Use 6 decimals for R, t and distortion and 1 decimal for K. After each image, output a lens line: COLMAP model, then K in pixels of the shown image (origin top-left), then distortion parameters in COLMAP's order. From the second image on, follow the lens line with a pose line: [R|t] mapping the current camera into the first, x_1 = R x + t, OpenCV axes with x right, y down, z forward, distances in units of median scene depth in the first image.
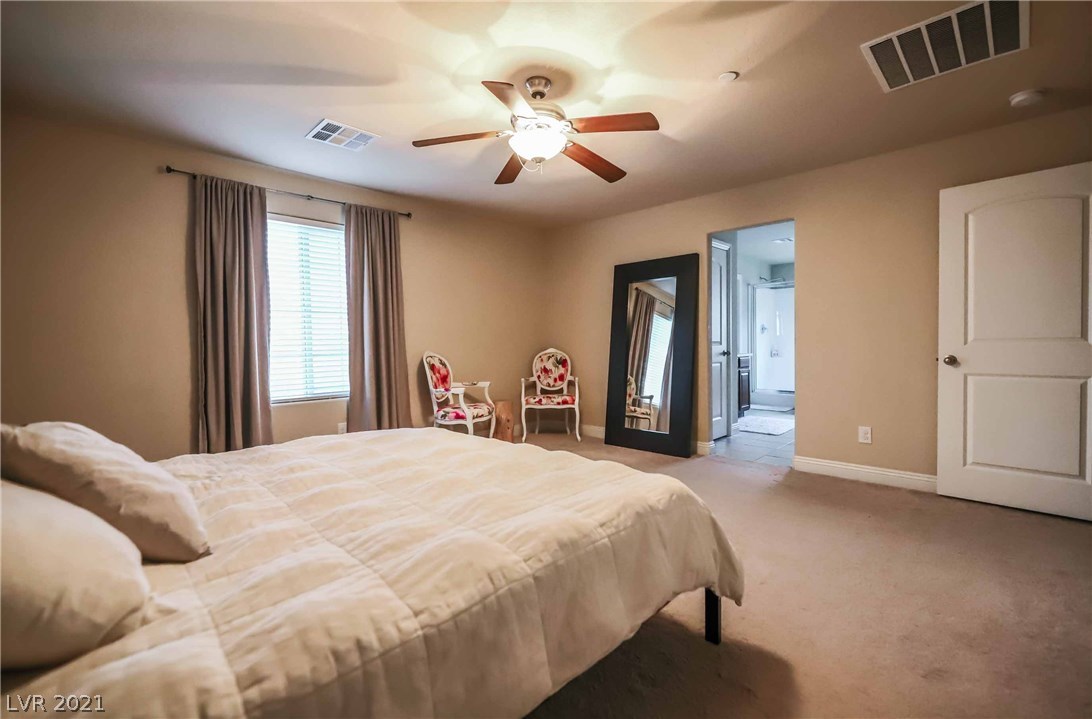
lens RADIAL K [[474.7, 0, 546.0], [0, 474.7, 359.5], [0, 0, 1]] dist [0.001272, 0.000064]
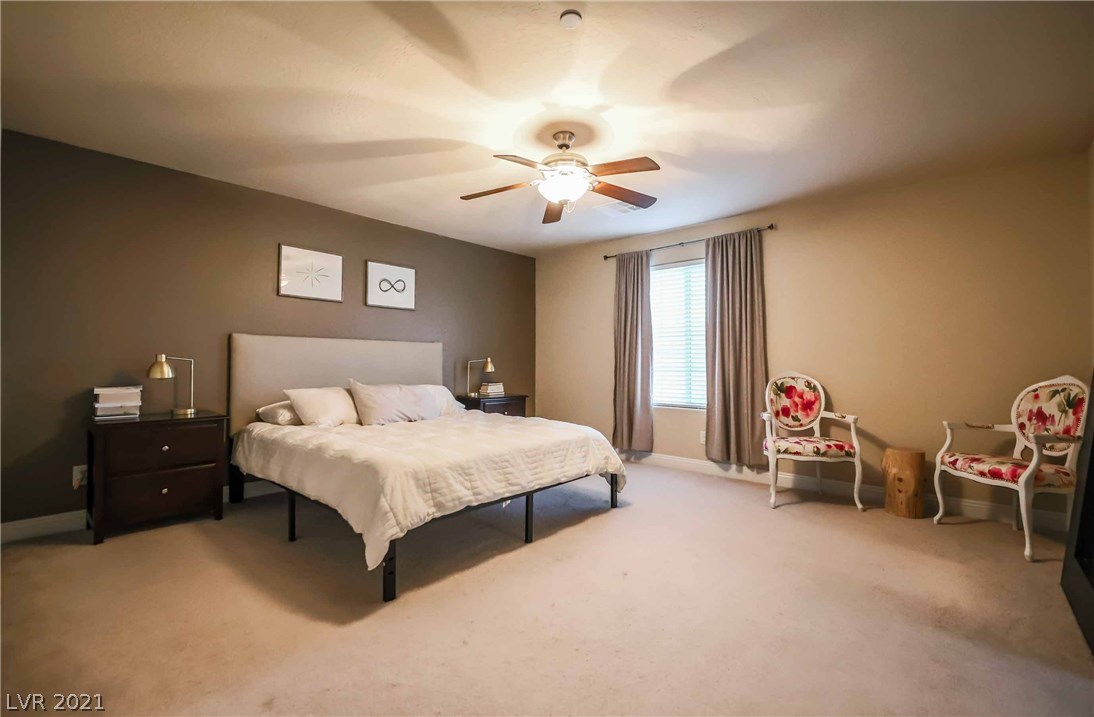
lens RADIAL K [[470.5, 0, 548.1], [0, 470.5, 356.0], [0, 0, 1]] dist [0.001654, -0.000165]
pose [[0.046903, -0.009102, -0.998858, 0.593963], [-0.049325, 0.998718, -0.011417, -0.013460], [0.997681, 0.049804, 0.046394, 0.500817]]
